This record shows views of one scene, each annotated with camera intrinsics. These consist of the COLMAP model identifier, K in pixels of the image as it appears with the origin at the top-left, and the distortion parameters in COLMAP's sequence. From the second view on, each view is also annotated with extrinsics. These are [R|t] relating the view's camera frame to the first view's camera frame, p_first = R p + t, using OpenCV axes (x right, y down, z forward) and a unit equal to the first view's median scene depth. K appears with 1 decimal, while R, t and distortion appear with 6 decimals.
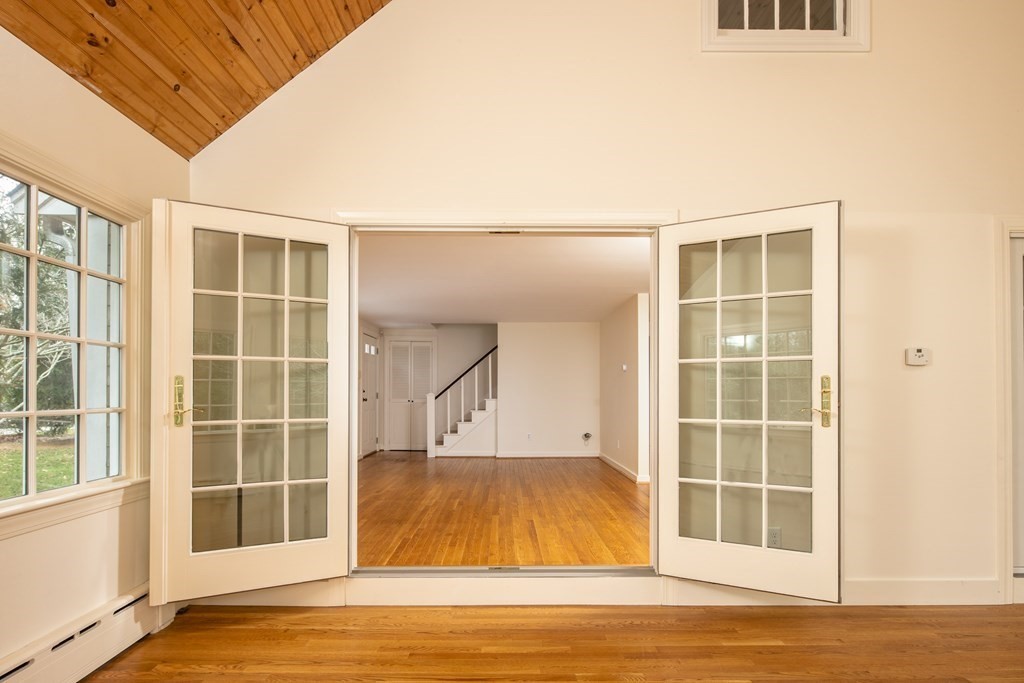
lens RADIAL K [[495.6, 0, 510.1], [0, 495.6, 389.3], [0, 0, 1]] dist [-0.003165, -0.000805]
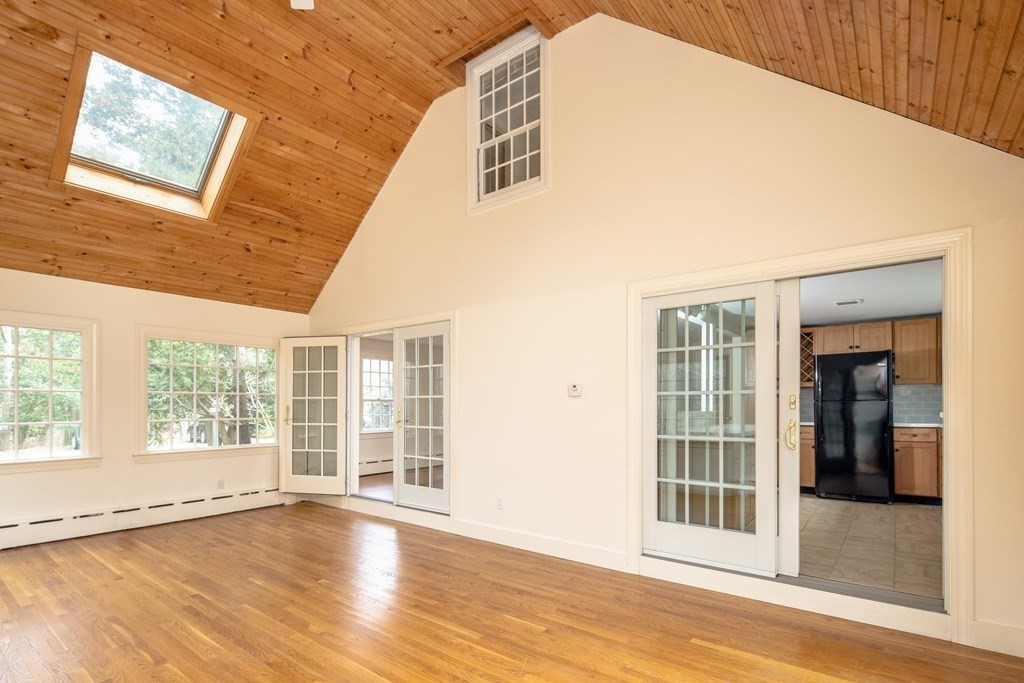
lens RADIAL K [[495.6, 0, 518.7], [0, 495.6, 401.9], [0, 0, 1]] dist [-0.003165, -0.000805]
pose [[0.786937, -0.004742, -0.617015, 1.780682], [0.004487, 0.999988, -0.001961, -0.033490], [0.617017, -0.001225, 0.786949, -0.278141]]
